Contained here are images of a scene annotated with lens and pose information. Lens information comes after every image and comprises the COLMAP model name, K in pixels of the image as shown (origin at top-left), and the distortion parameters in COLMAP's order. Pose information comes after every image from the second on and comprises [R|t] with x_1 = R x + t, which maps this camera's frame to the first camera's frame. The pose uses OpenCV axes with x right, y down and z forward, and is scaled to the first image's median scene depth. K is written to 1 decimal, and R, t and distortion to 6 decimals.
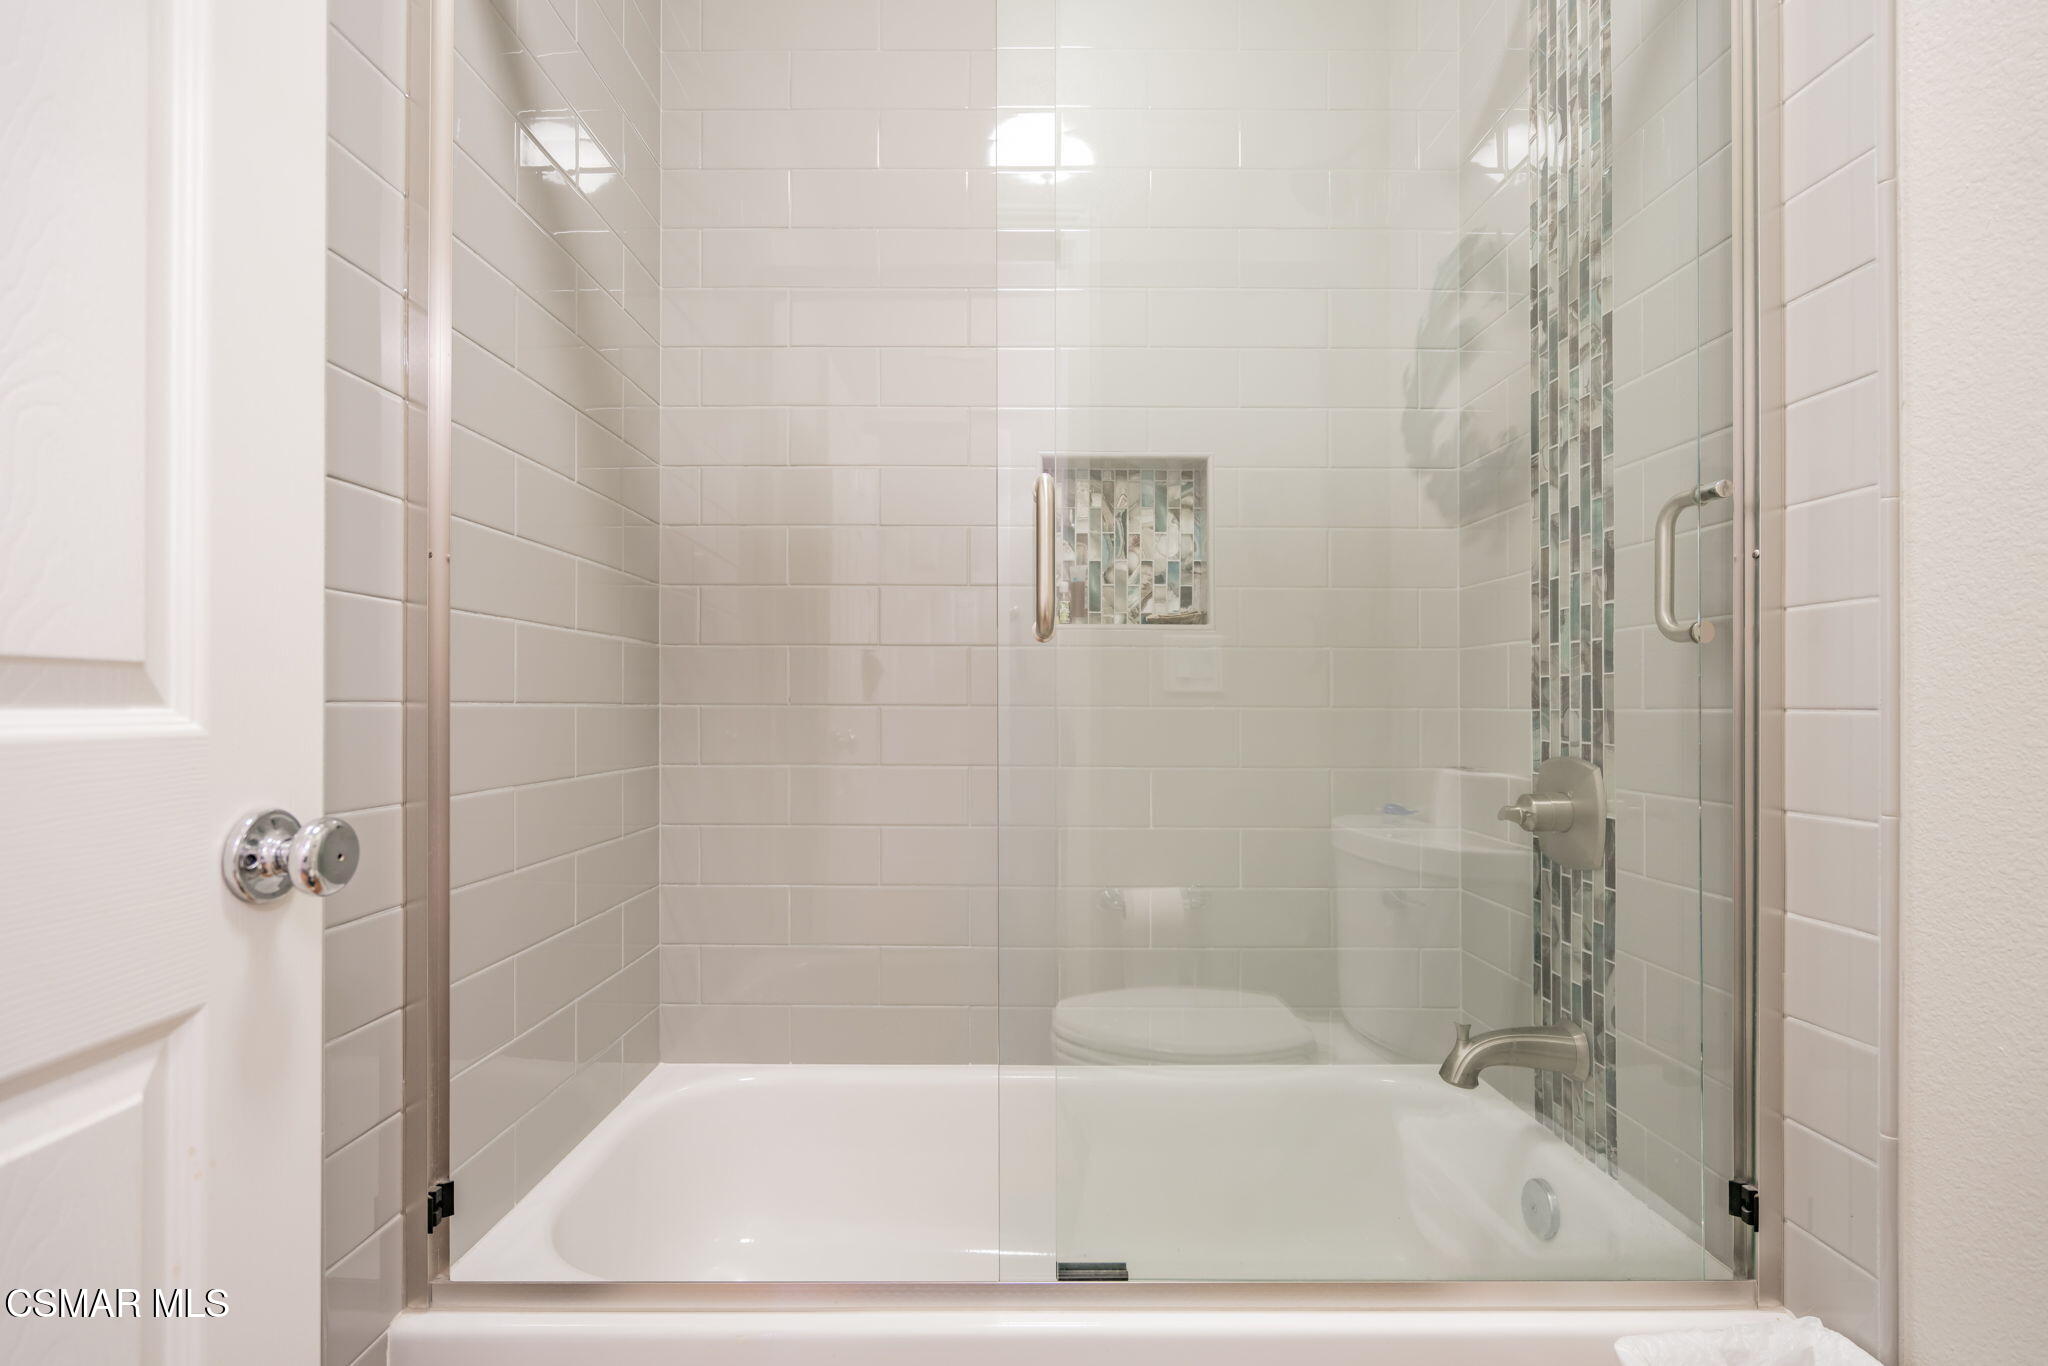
lens RADIAL K [[936.8, 0, 1017.2], [0, 936.8, 696.2], [0, 0, 1]] dist [-0.001676, 0.000221]
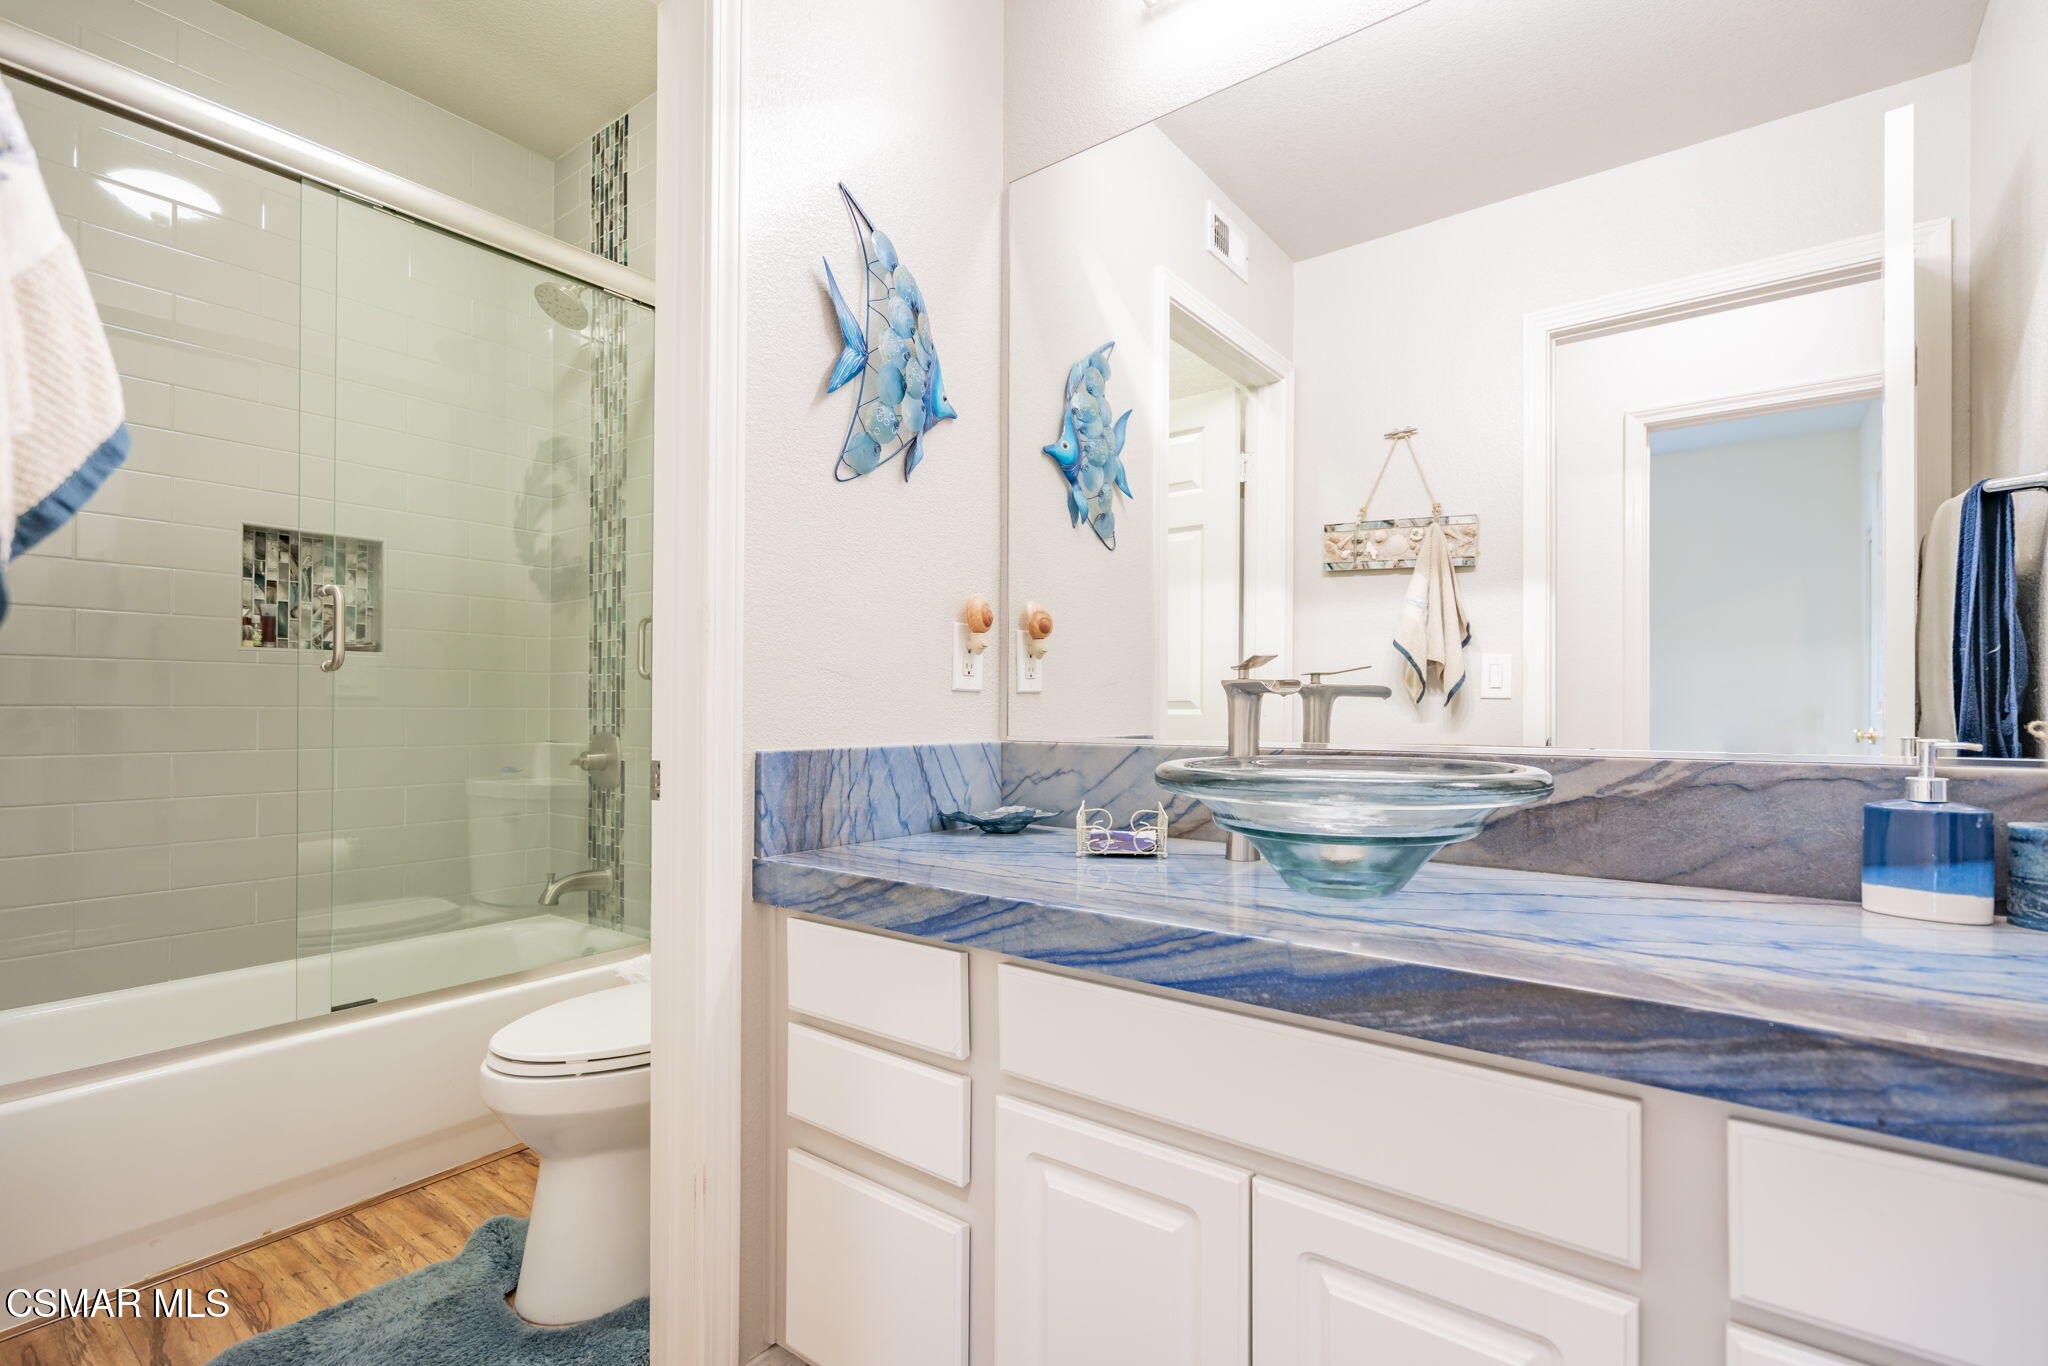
lens RADIAL K [[936.8, 0, 1017.2], [0, 936.8, 696.2], [0, 0, 1]] dist [-0.001676, 0.000221]
pose [[0.615382, 0.007184, 0.788196, -0.400018], [-0.008001, 0.999964, -0.002867, -0.011657], [-0.788188, -0.004542, 0.615417, -0.828214]]
